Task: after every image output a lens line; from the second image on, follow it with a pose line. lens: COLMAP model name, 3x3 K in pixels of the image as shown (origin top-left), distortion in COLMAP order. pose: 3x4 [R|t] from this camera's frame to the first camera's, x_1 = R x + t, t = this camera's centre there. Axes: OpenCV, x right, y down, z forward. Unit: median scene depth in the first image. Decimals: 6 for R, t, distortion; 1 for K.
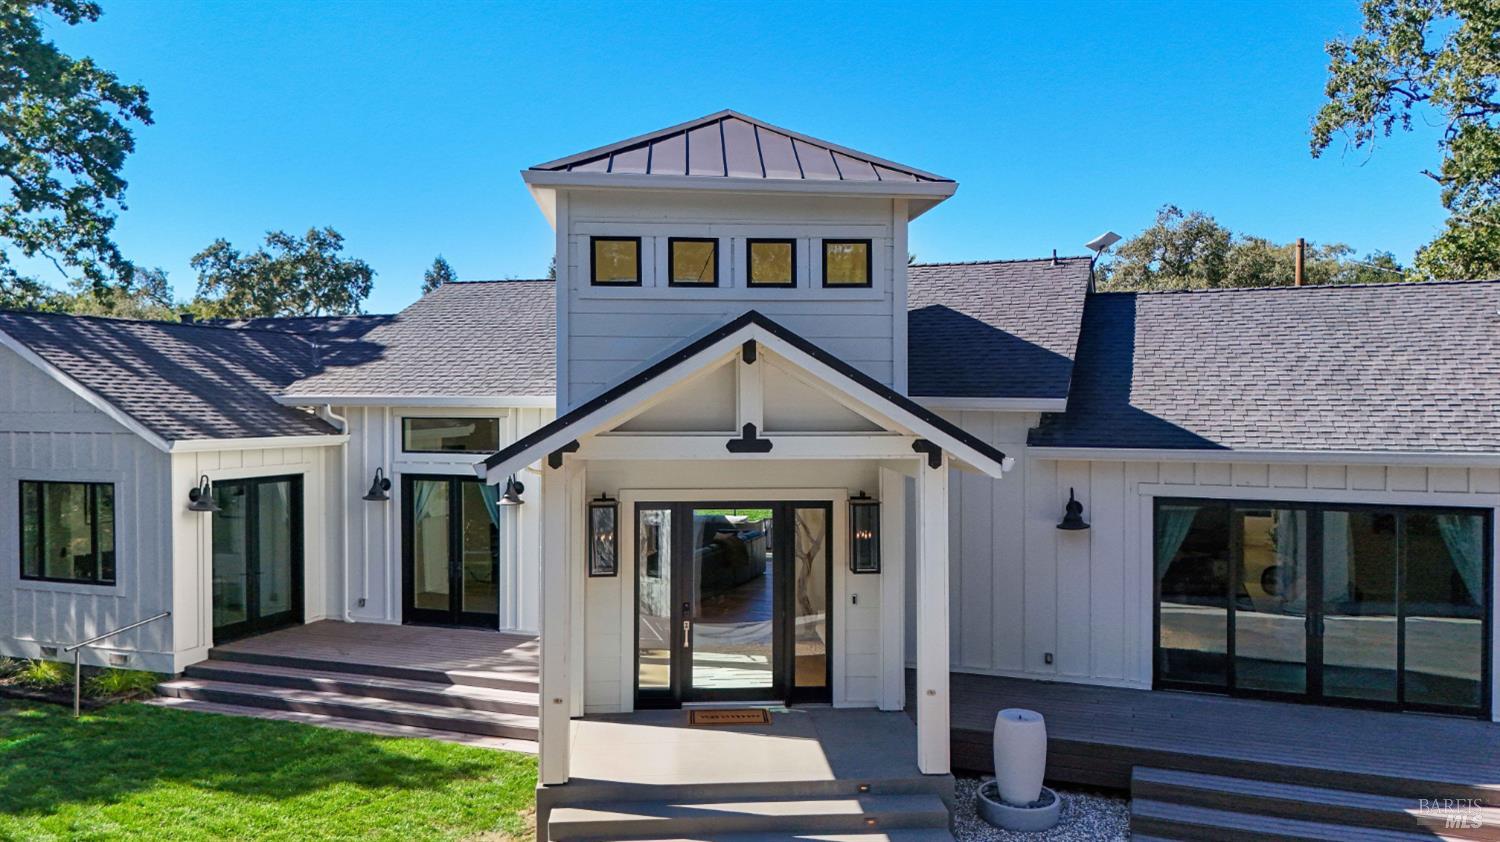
lens RADIAL K [[1132.3, 0, 750.0], [0, 1132.3, 421.0], [0, 0, 1]] dist [0.025103, -0.001819]
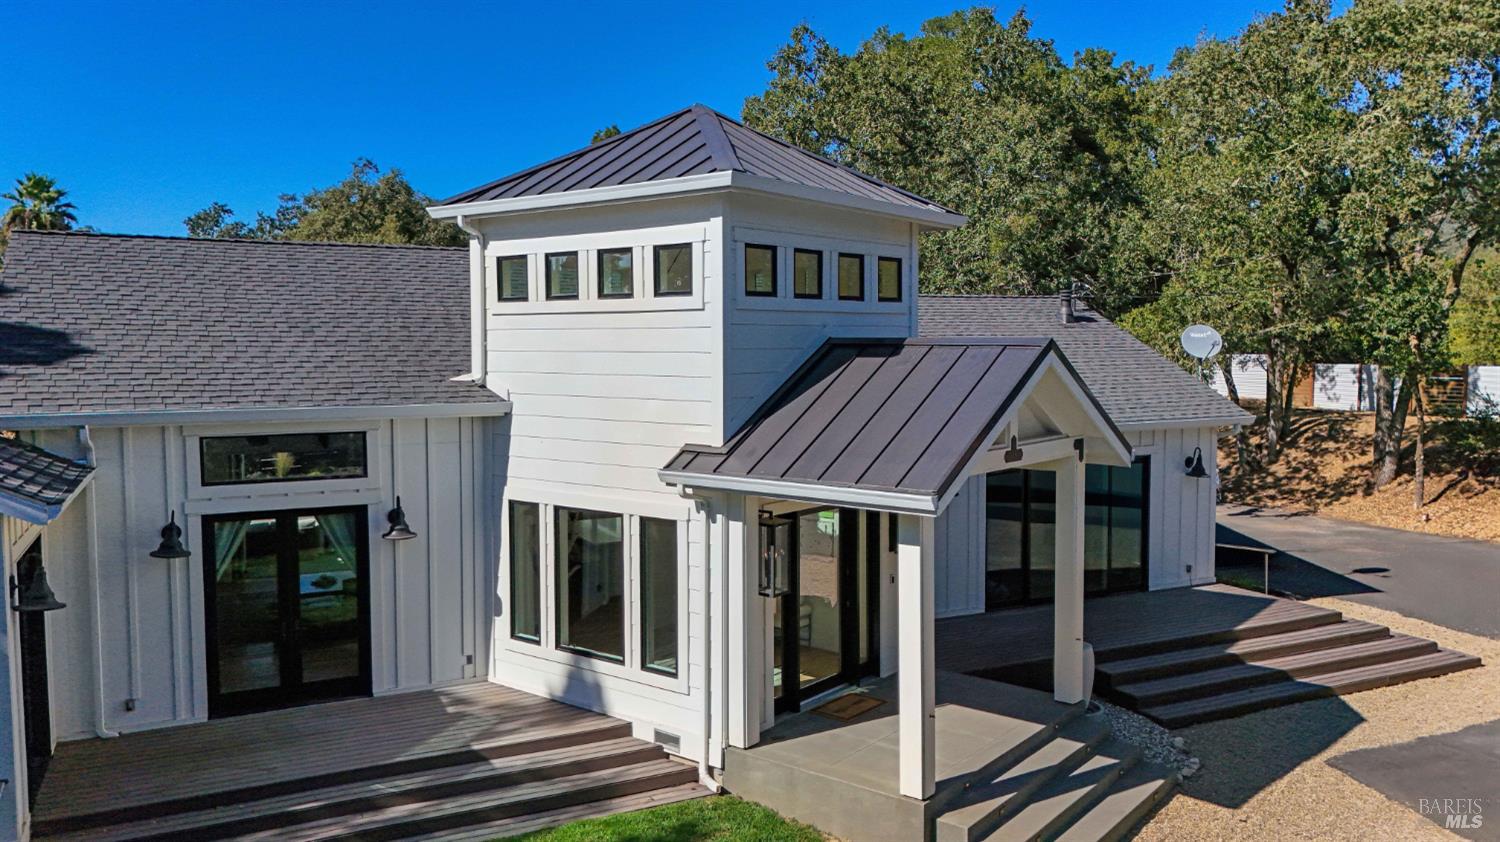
lens RADIAL K [[1132.3, 0, 750.0], [0, 1132.3, 421.0], [0, 0, 1]] dist [0.025103, -0.001819]
pose [[0.679846, -0.056180, 0.731200, -0.758408], [0.018563, 0.998060, 0.059424, -0.064078], [-0.733120, -0.026826, 0.679570, 0.316560]]
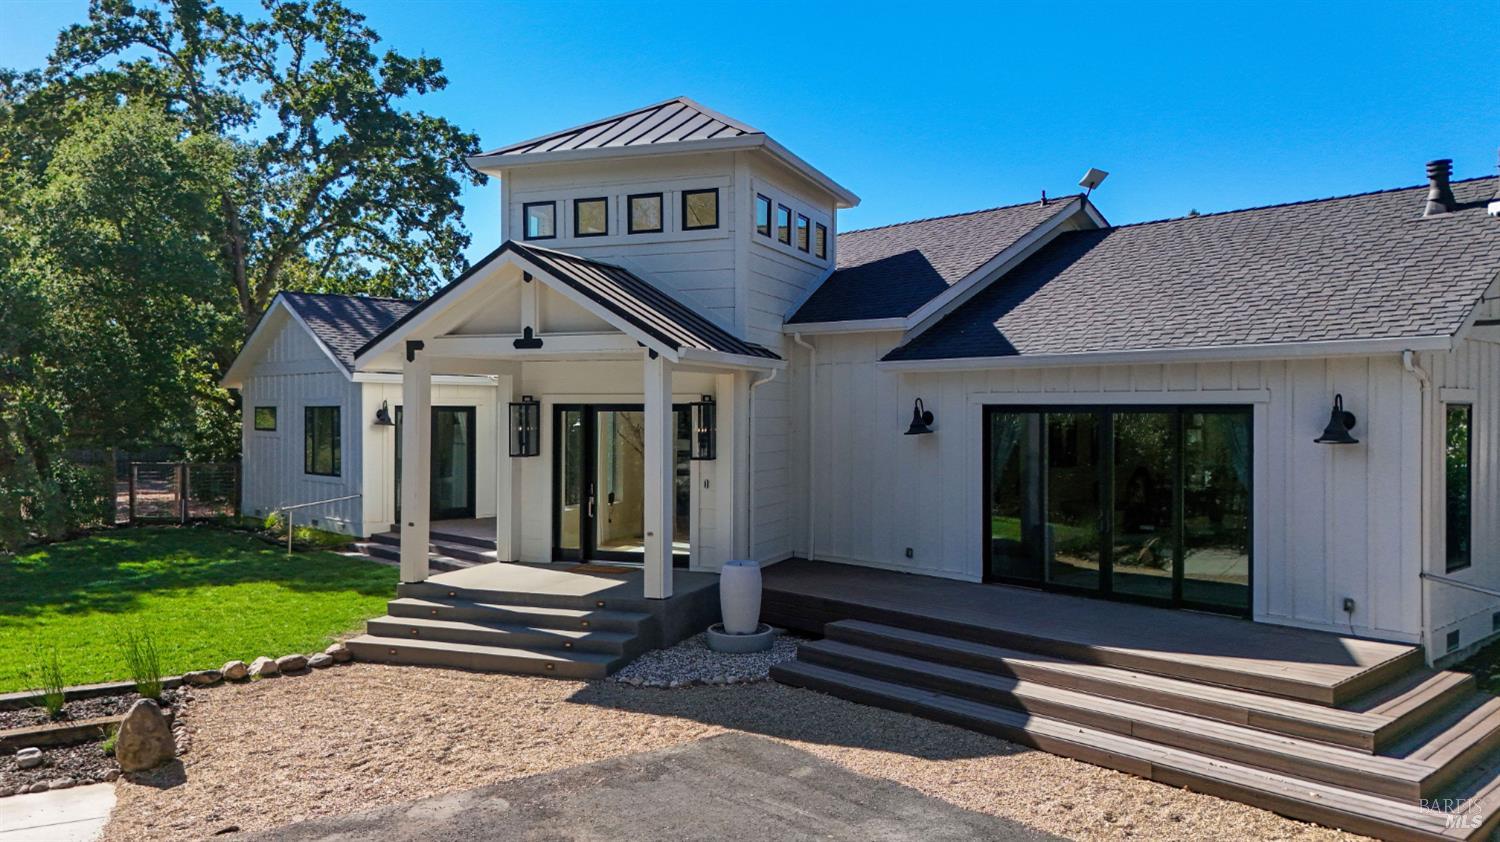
lens RADIAL K [[1098.4, 0, 742.8], [0, 1098.4, 441.3], [0, 0, 1]] dist [0.064341, 0.000213]
pose [[0.899577, 0.013754, -0.436545, 0.601945], [-0.009724, 0.999887, 0.011464, 0.090450], [0.436654, -0.006068, 0.899609, -0.050104]]
